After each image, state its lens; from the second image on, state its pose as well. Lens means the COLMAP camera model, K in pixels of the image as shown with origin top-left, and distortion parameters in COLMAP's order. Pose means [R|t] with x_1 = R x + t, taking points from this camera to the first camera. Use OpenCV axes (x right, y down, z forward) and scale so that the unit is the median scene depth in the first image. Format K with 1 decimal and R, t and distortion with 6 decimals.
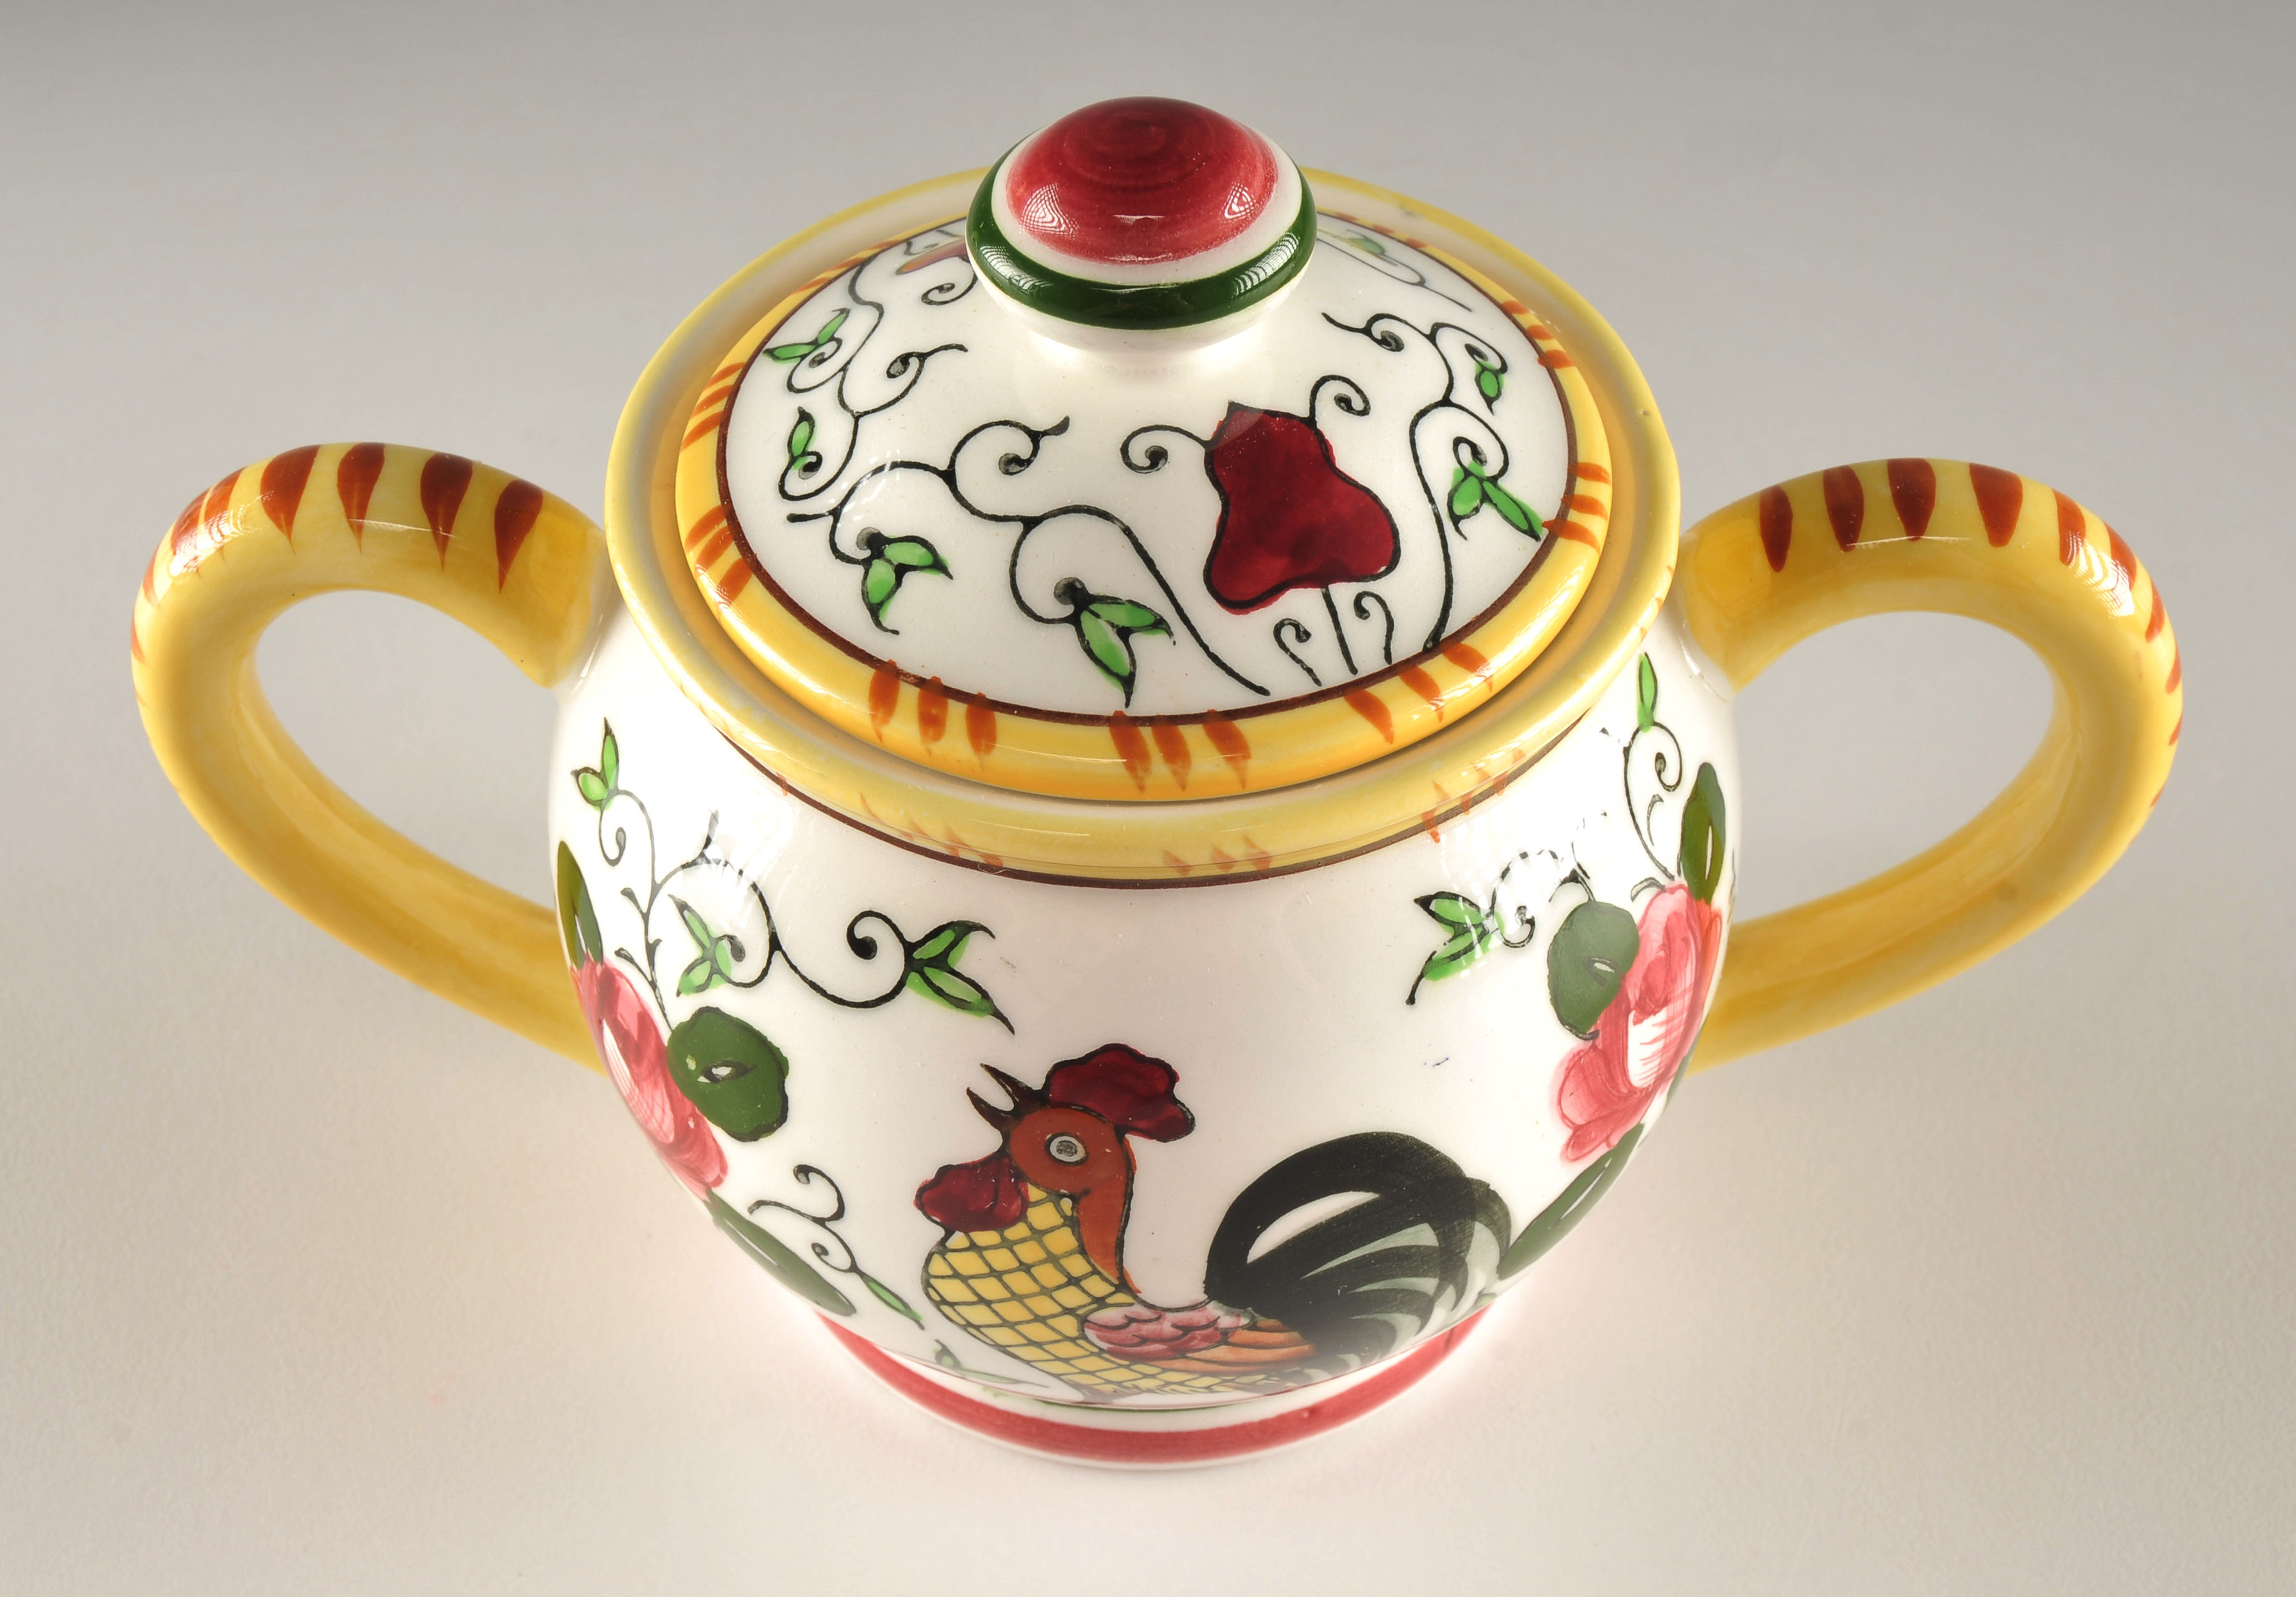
lens RADIAL K [[3832.8, 0, 1148.0], [0, 3832.8, 798.5], [0, 0, 1]] dist [-0.007730, 0.022404]
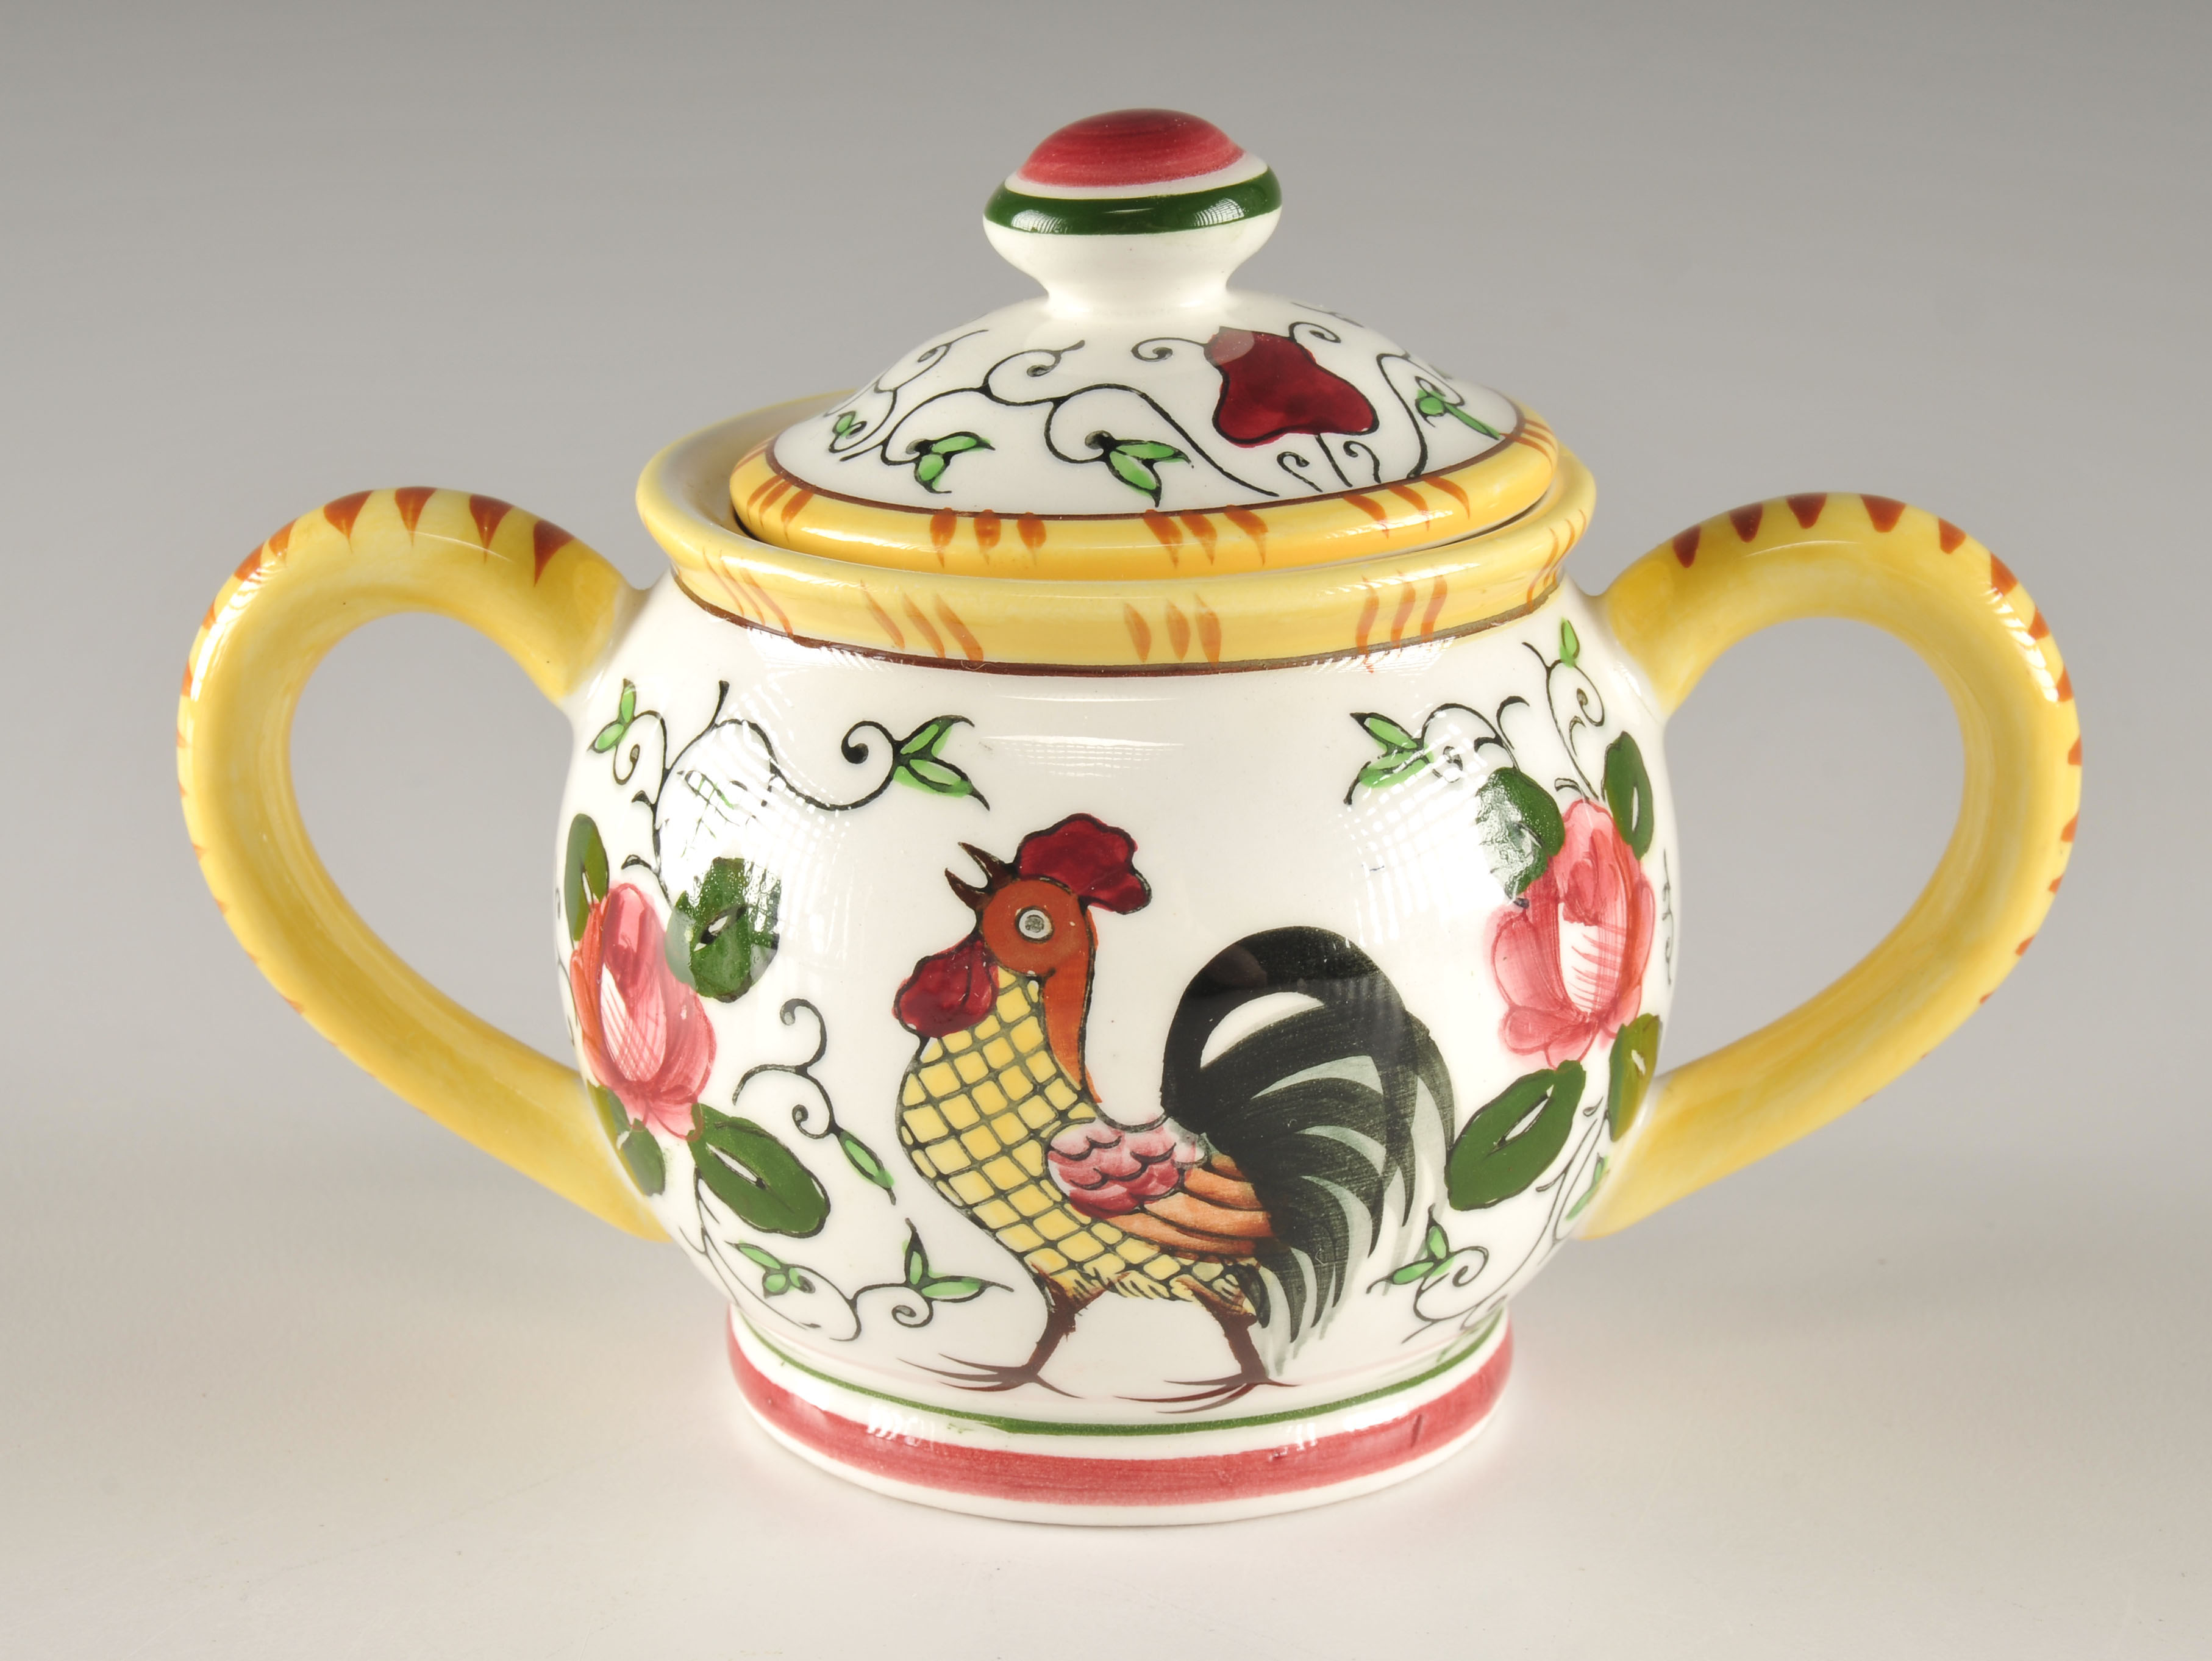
lens RADIAL K [[5561.3, 0, 1106.0], [0, 5561.3, 830.5], [0, 0, 1]] dist [0.048729, -0.193526]
pose [[0.999781, 0.007082, -0.019669, 0.029469], [-0.015193, 0.892412, -0.450965, 0.763420], [0.014359, 0.451166, 0.892325, -0.418164]]
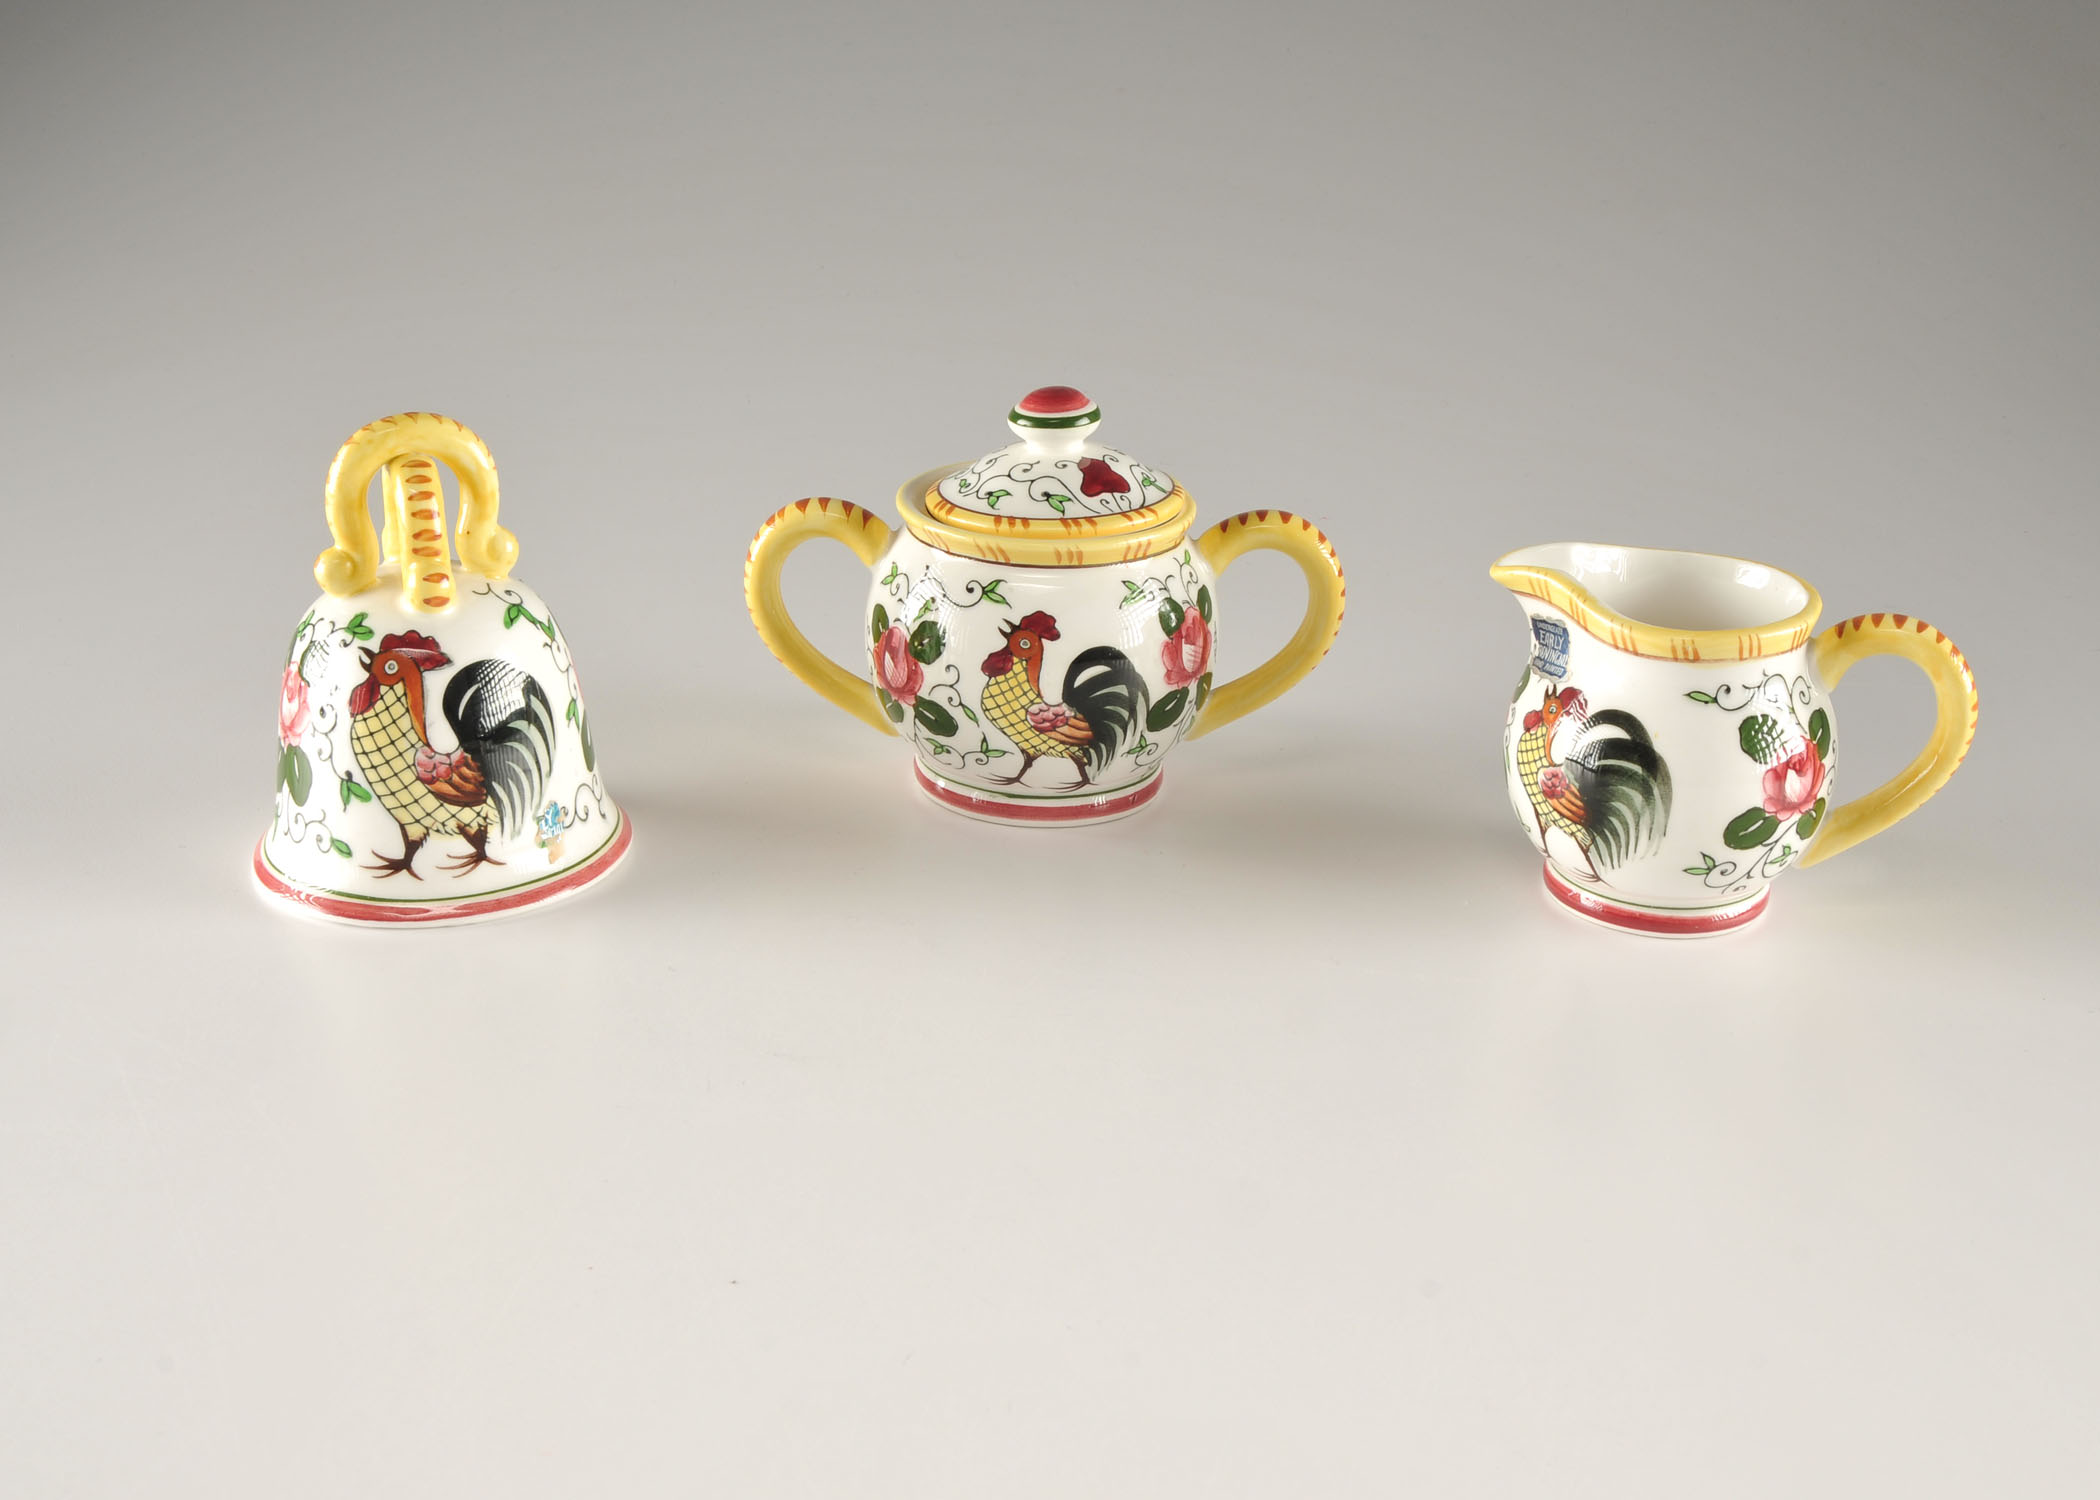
lens RADIAL K [[2866.8, 0, 1050.0], [0, 2866.8, 750.0], [0, 0, 1]] dist [-0.012510, -0.018512]
pose [[0.999331, 0.025127, 0.026584, -0.065385], [-0.013199, 0.925466, -0.378600, 1.177526], [-0.034116, 0.377996, 0.925179, -1.429267]]
